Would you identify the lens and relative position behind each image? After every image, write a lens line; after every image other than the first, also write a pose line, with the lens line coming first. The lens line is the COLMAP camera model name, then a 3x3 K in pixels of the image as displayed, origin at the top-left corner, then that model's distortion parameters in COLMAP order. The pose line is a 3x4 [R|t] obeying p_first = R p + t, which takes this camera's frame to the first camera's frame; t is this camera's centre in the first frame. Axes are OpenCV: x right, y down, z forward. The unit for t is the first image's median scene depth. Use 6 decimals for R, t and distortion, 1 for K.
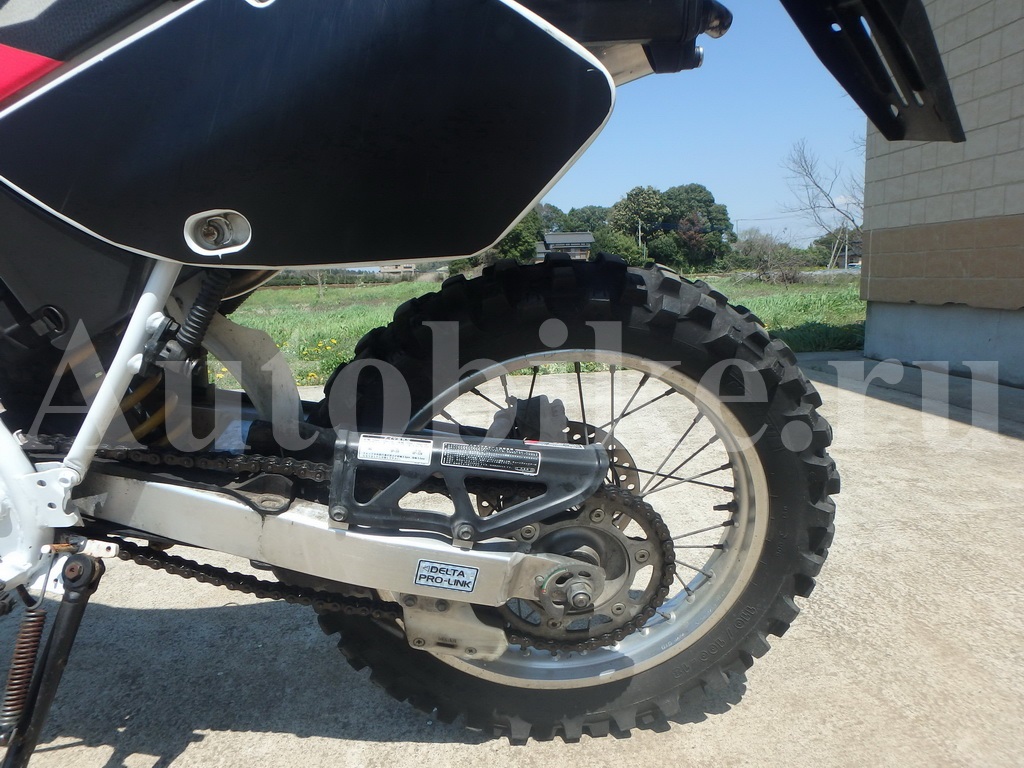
lens RADIAL K [[644.1, 0, 514.2], [0, 644.1, 379.1], [0, 0, 1]] dist [-0.022127, 0.015684]
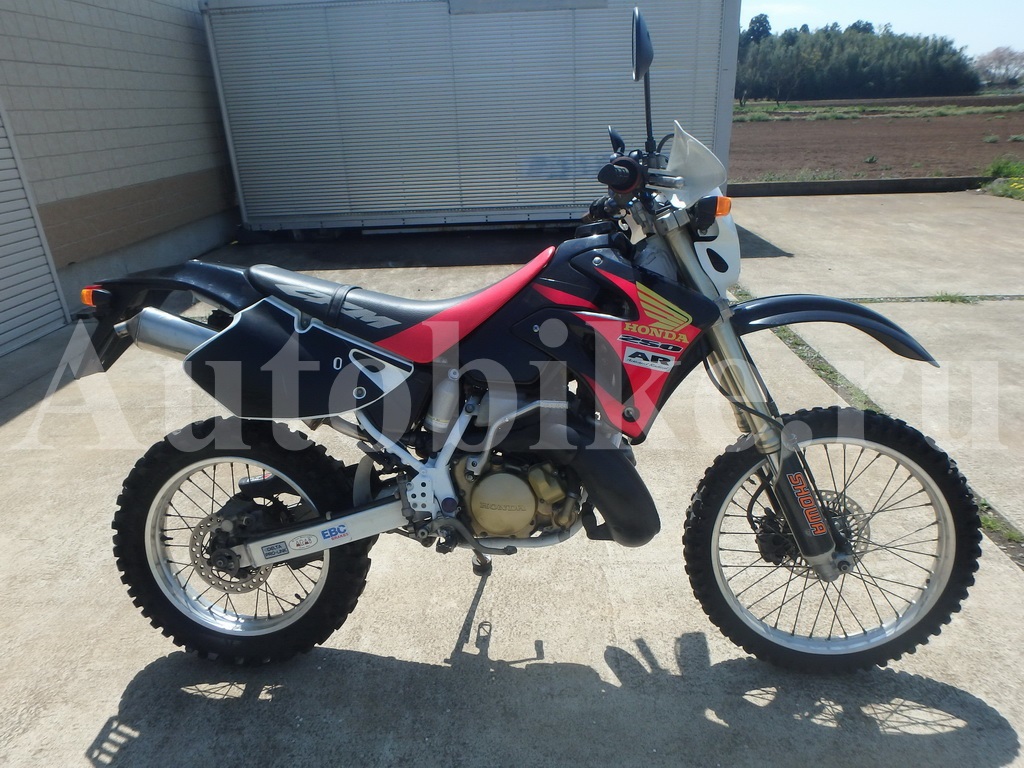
lens RADIAL K [[646.7, 0, 512.8], [0, 646.7, 374.0], [0, 0, 1]] dist [-0.023366, 0.004053]
pose [[-0.992513, 0.023790, 0.119802, -0.932702], [0.082967, 0.851144, 0.518335, -1.109246], [-0.089638, 0.524393, -0.846745, 2.137500]]
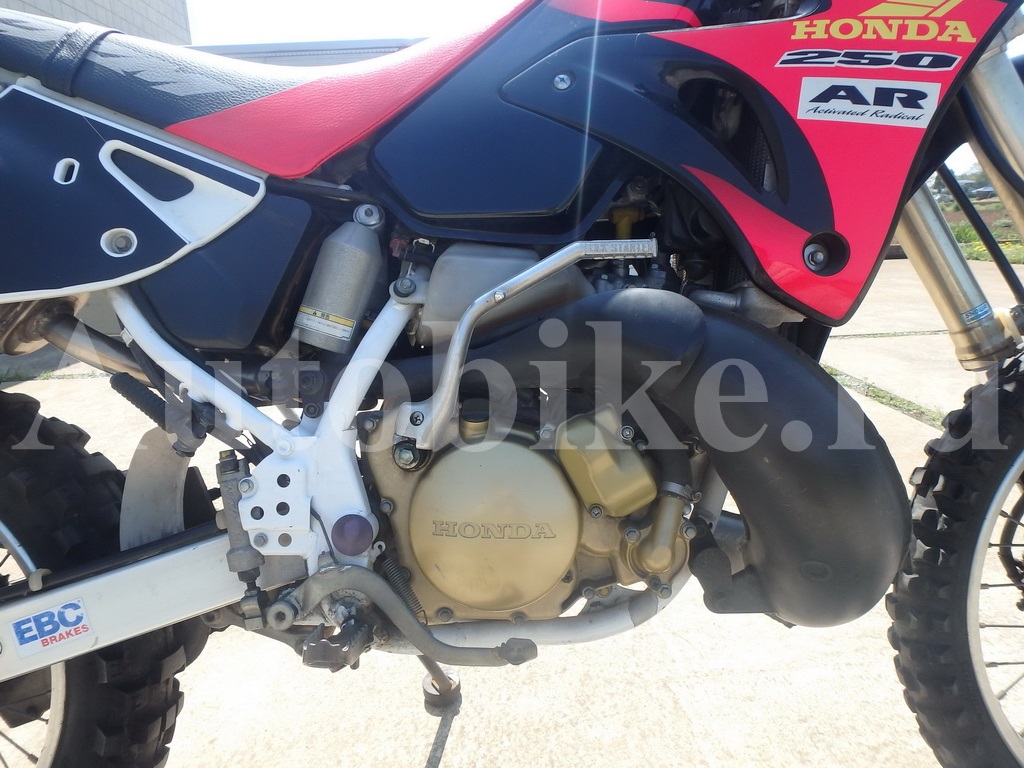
lens RADIAL K [[647.5, 0, 511.5], [0, 647.5, 368.1], [0, 0, 1]] dist [-0.023874, -0.000897]
pose [[-0.996642, 0.066780, 0.047390, -0.762890], [0.079638, 0.925151, 0.371153, -0.359023], [-0.019057, 0.373680, -0.927362, 1.455350]]
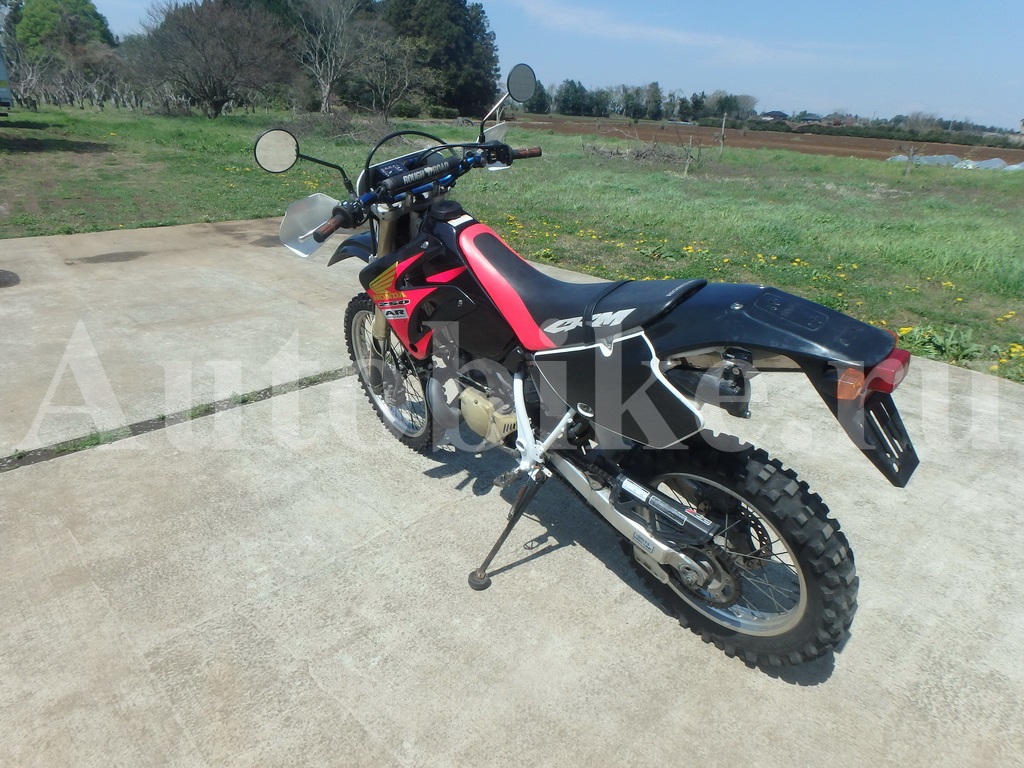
lens RADIAL K [[646.5, 0, 502.6], [0, 646.5, 377.4], [0, 0, 1]] dist [-0.021215, 0.004603]
pose [[0.651622, 0.346009, -0.675031, 0.737840], [-0.184024, 0.935429, 0.301841, -0.695240], [0.735883, -0.072464, 0.673220, -0.765066]]
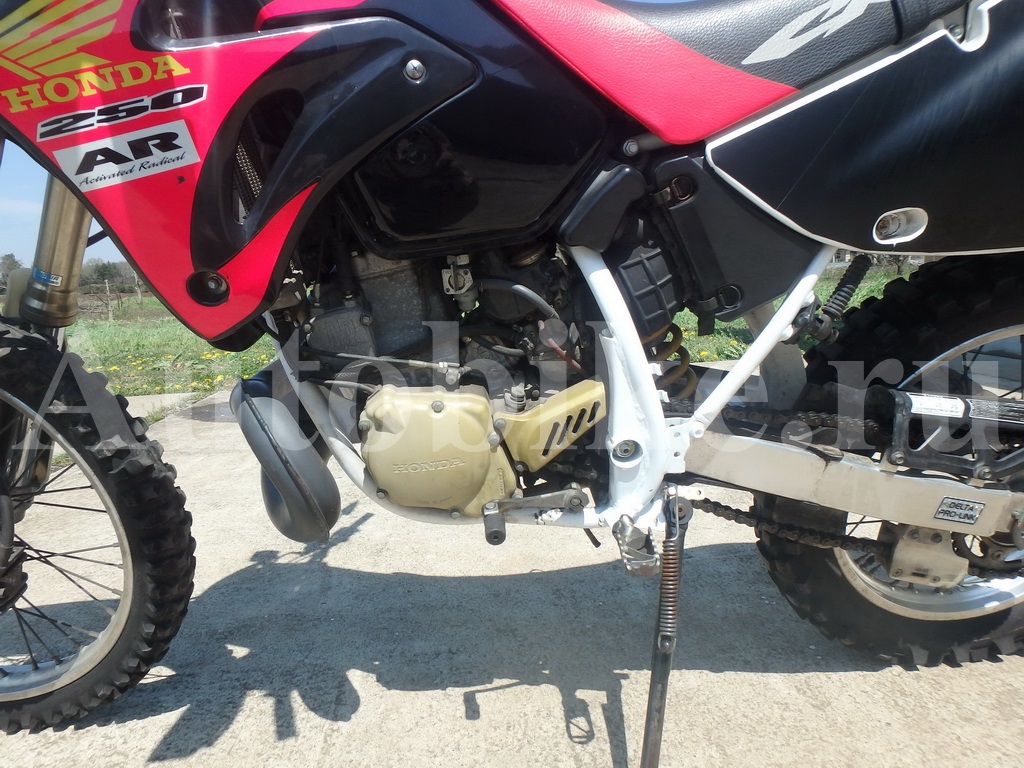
lens RADIAL K [[647.5, 0, 511.5], [0, 647.5, 368.1], [0, 0, 1]] dist [-0.023874, -0.000897]
pose [[0.999773, -0.013793, 0.016225, -0.704126], [0.014018, 0.999806, -0.013829, 0.032233], [-0.016031, 0.014053, 0.999773, -0.137352]]
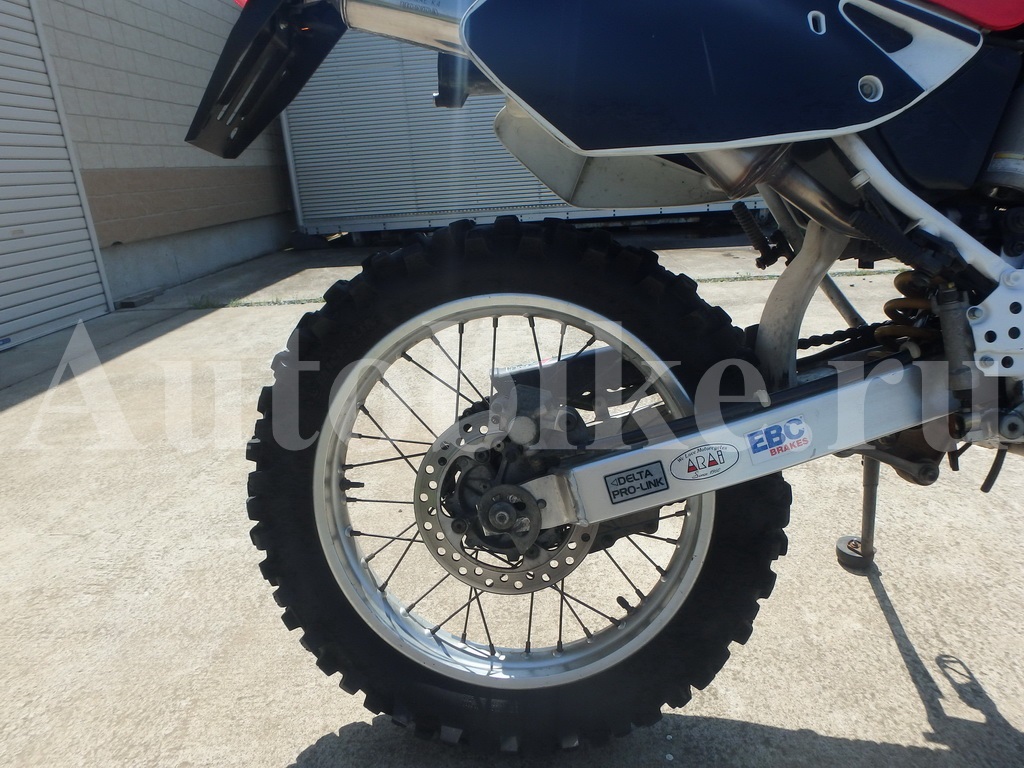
lens RADIAL K [[646.7, 0, 512.8], [0, 646.7, 374.0], [0, 0, 1]] dist [-0.023366, 0.004053]
pose [[-0.988098, 0.050195, 0.145405, -0.073356], [0.110695, 0.888386, 0.445553, -0.346841], [-0.106811, 0.456346, -0.883369, 1.617134]]
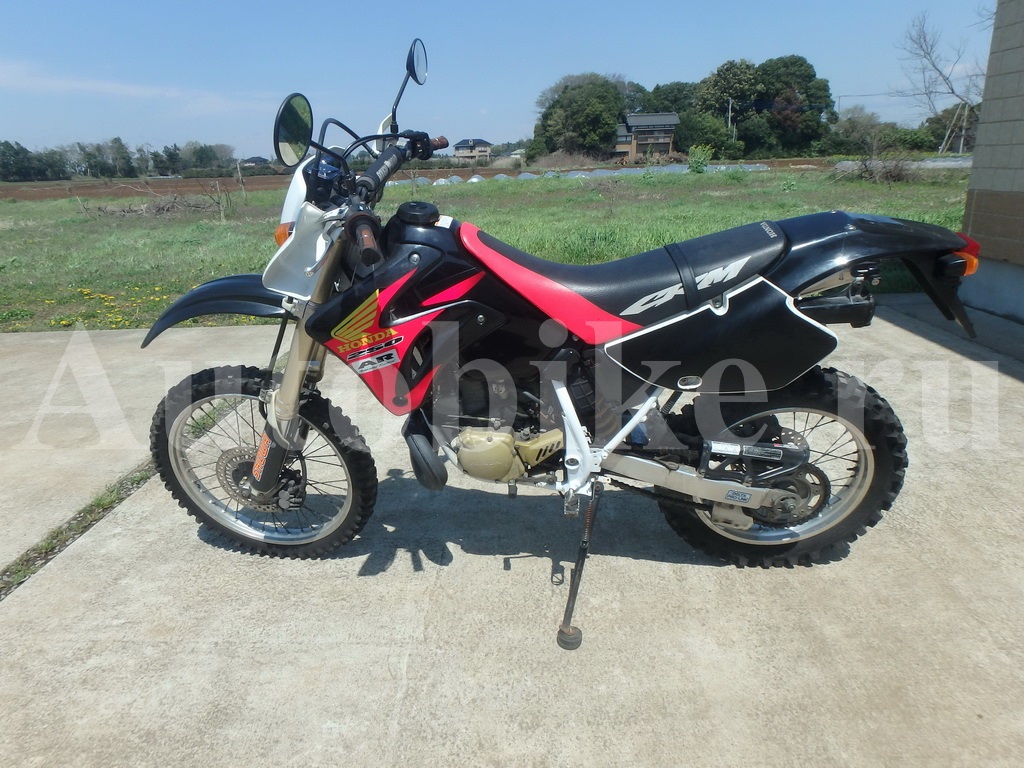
lens RADIAL K [[649.8, 0, 508.3], [0, 649.8, 366.2], [0, 0, 1]] dist [-0.036804, 0.019655]
pose [[0.992975, 0.032091, -0.113886, -0.530174], [-0.014194, 0.987873, 0.154611, -0.416760], [0.117467, -0.151908, 0.981390, -1.095779]]
